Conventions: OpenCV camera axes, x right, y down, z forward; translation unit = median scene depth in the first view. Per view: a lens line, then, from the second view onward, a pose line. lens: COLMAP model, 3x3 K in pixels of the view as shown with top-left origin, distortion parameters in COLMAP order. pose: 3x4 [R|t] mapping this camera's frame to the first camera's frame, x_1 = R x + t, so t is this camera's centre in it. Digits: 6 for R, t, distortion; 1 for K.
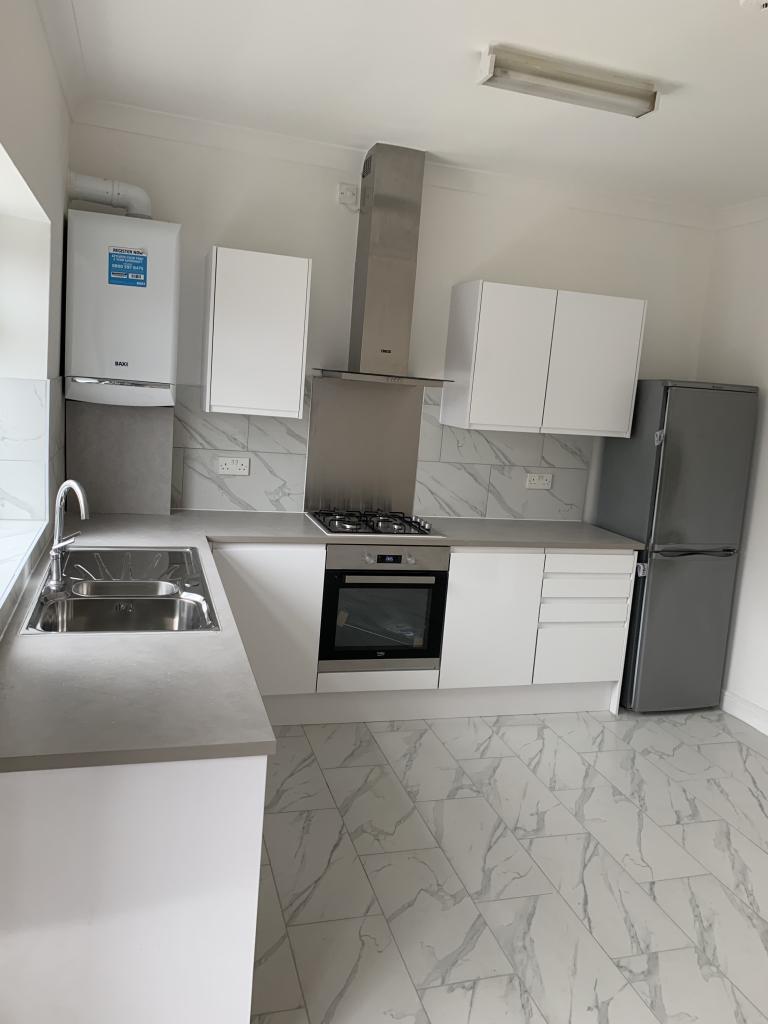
lens RADIAL K [[789.8, 0, 385.3], [0, 789.8, 506.7], [0, 0, 1]] dist [0.024579, -0.018043]
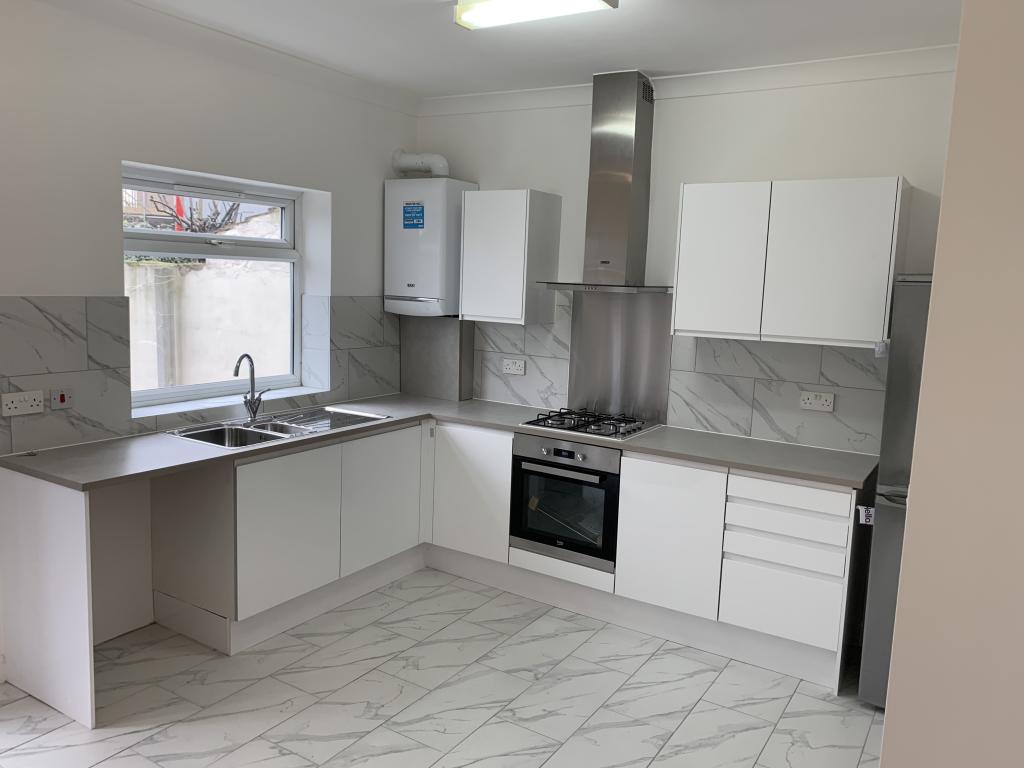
lens RADIAL K [[789.8, 0, 509.4], [0, 789.8, 386.4], [0, 0, 1]] dist [0.024579, -0.018043]
pose [[0.646801, 0.046436, -0.761244, 0.719725], [-0.107655, 0.993709, -0.030854, 0.015848], [0.755023, 0.101908, 0.647731, 0.225476]]
